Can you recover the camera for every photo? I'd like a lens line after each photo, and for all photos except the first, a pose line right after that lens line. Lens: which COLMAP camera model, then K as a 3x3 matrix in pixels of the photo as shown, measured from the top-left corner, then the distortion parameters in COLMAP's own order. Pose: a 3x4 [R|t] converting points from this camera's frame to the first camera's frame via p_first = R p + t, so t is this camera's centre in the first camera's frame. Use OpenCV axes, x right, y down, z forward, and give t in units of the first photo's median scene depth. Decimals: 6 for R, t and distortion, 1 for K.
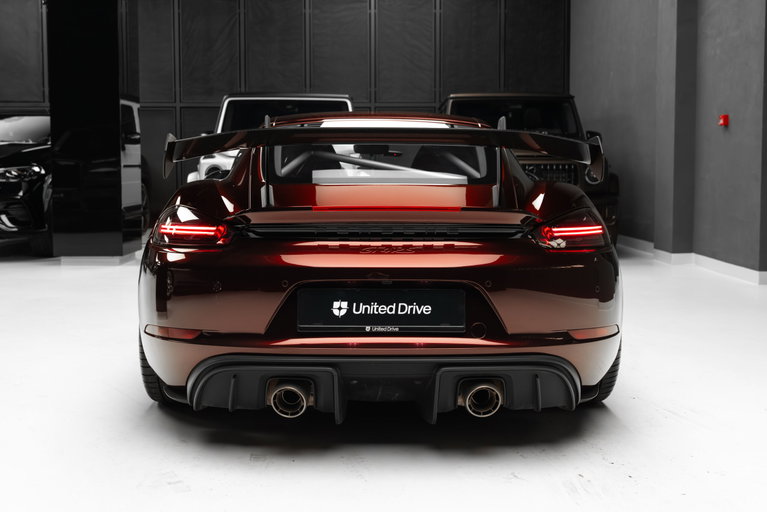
lens RADIAL K [[800.3, 0, 388.0], [0, 800.3, 242.7], [0, 0, 1]] dist [-0.004232, 0.000722]
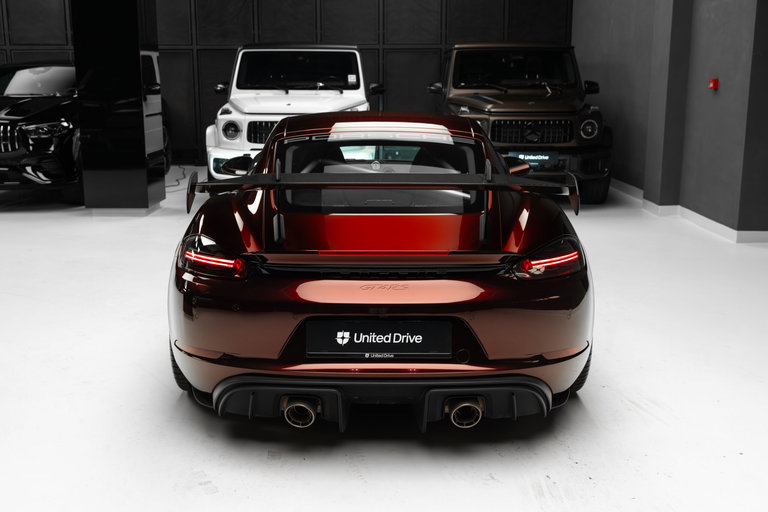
lens RADIAL K [[758.2, 0, 384.0], [0, 758.2, 256.0], [0, 0, 1]] dist [-0.006712, -0.000887]
pose [[0.999835, 0.005201, -0.017393, 0.014394], [-0.002851, 0.991179, 0.132498, -0.147542], [0.017929, -0.132427, 0.991031, -0.054341]]
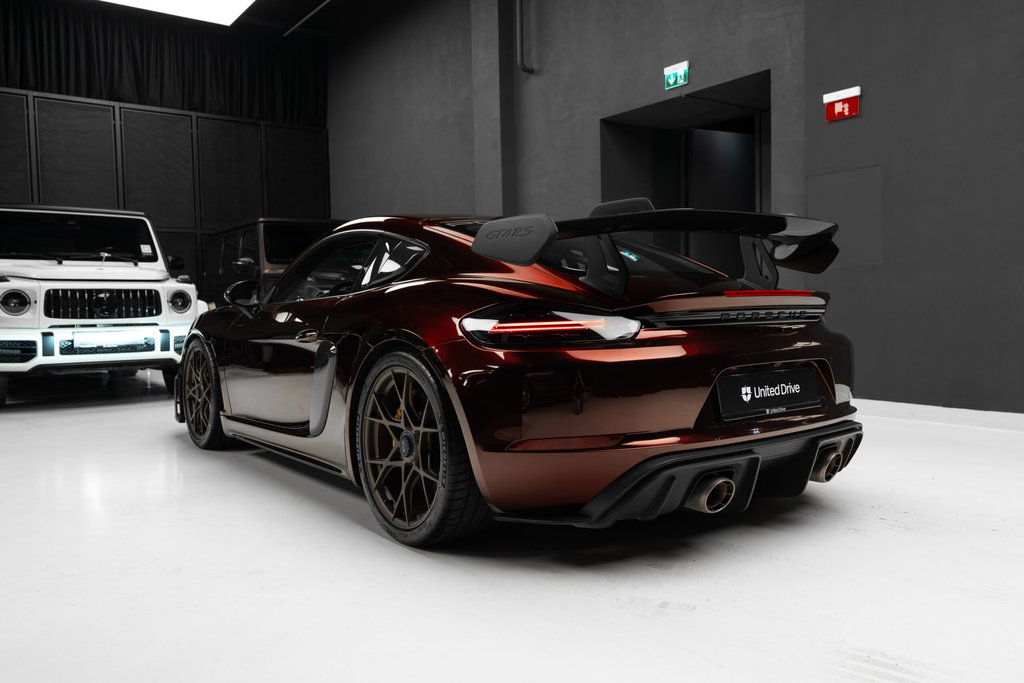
lens RADIAL K [[759.1, 0, 514.1], [0, 759.1, 356.6], [0, 0, 1]] dist [0.000493, -0.002396]
pose [[0.817158, -0.054051, 0.573874, -0.689005], [0.069431, 0.997575, -0.004907, 0.016606], [-0.572217, 0.043855, 0.818929, 0.318399]]
